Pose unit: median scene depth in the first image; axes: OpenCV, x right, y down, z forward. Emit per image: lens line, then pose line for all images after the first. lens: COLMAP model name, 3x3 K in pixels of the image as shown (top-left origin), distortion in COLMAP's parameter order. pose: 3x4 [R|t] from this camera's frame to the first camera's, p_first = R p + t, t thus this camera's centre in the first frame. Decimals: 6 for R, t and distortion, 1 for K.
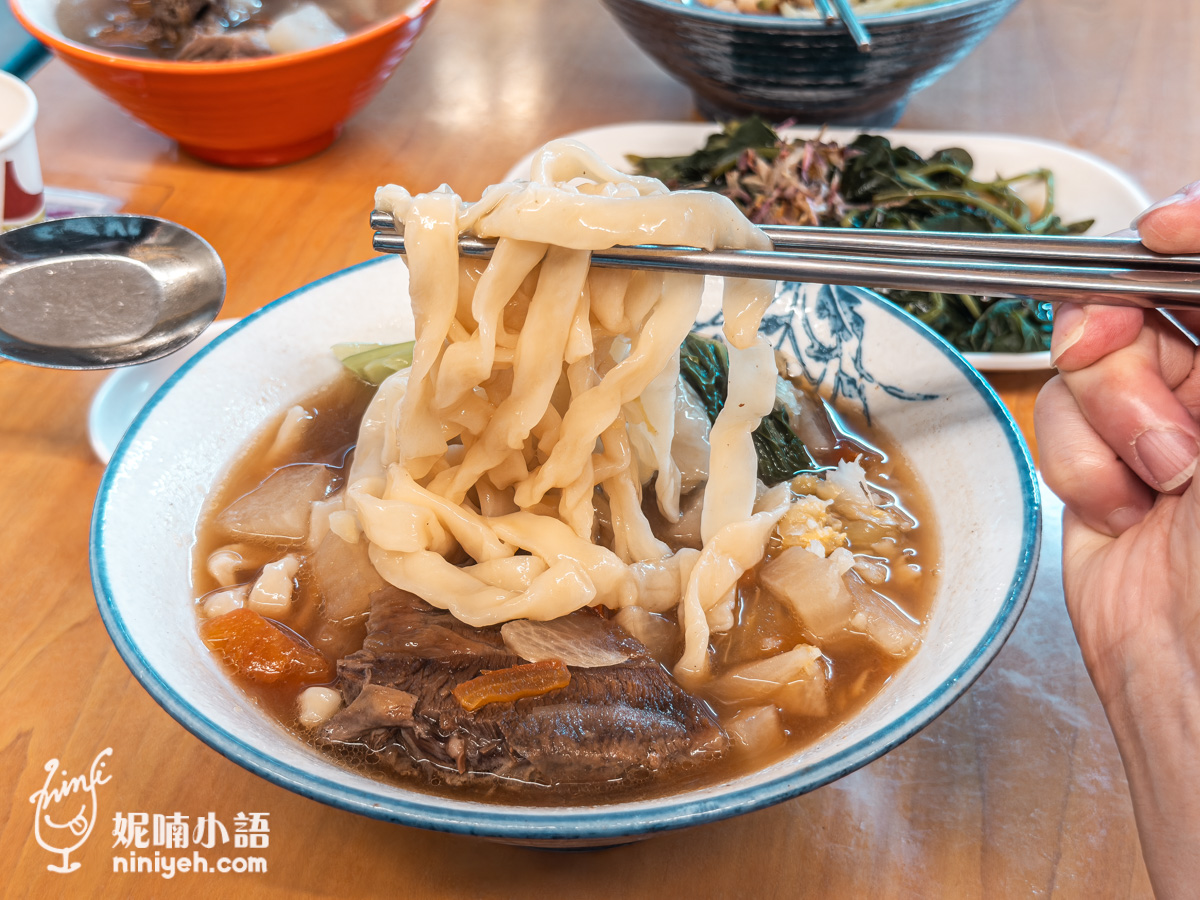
lens RADIAL K [[1723.7, 0, 593.7], [0, 1723.7, 450.5], [0, 0, 1]] dist [-0.135833, 1.299503]
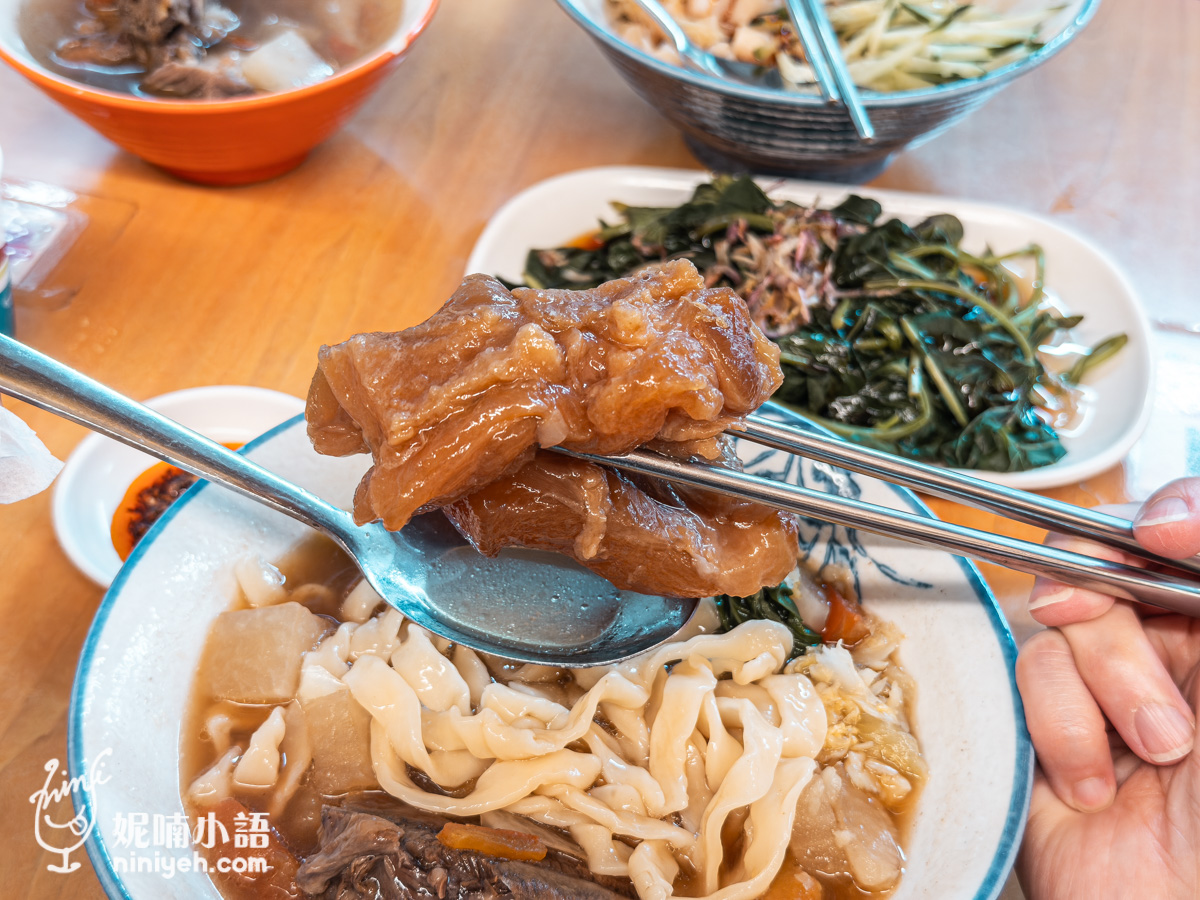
lens RADIAL K [[1723.7, 0, 593.7], [0, 1723.7, 450.5], [0, 0, 1]] dist [-0.135833, 1.299503]
pose [[0.998064, 0.043885, 0.044062, -0.031170], [-0.048409, 0.993028, 0.107479, -0.154203], [-0.039038, -0.109404, 0.993230, 0.023404]]
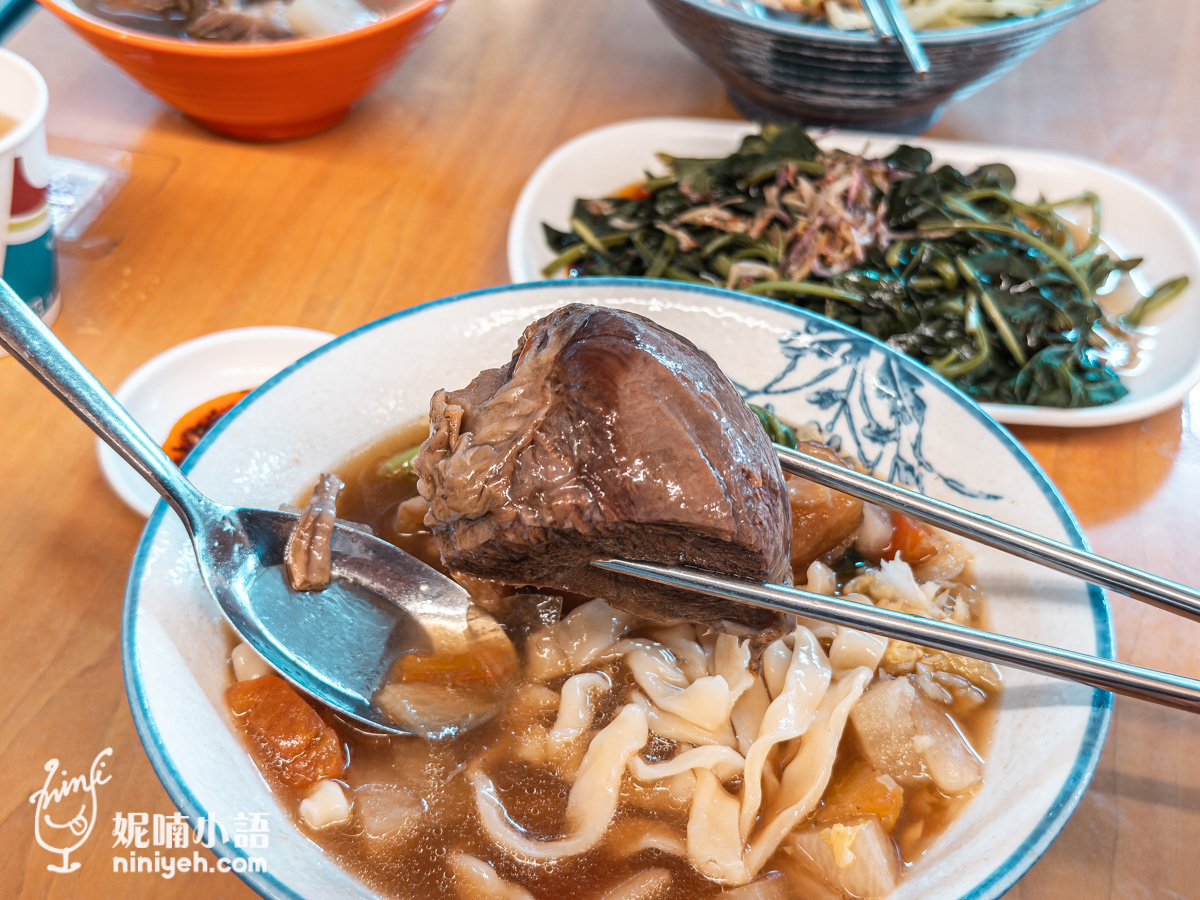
lens RADIAL K [[1723.7, 0, 593.7], [0, 1723.7, 450.5], [0, 0, 1]] dist [-0.135833, 1.299503]
pose [[0.998556, 0.042908, 0.032325, -0.045660], [-0.045430, 0.995611, 0.081822, -0.094534], [-0.028672, -0.083173, 0.996123, 0.035704]]
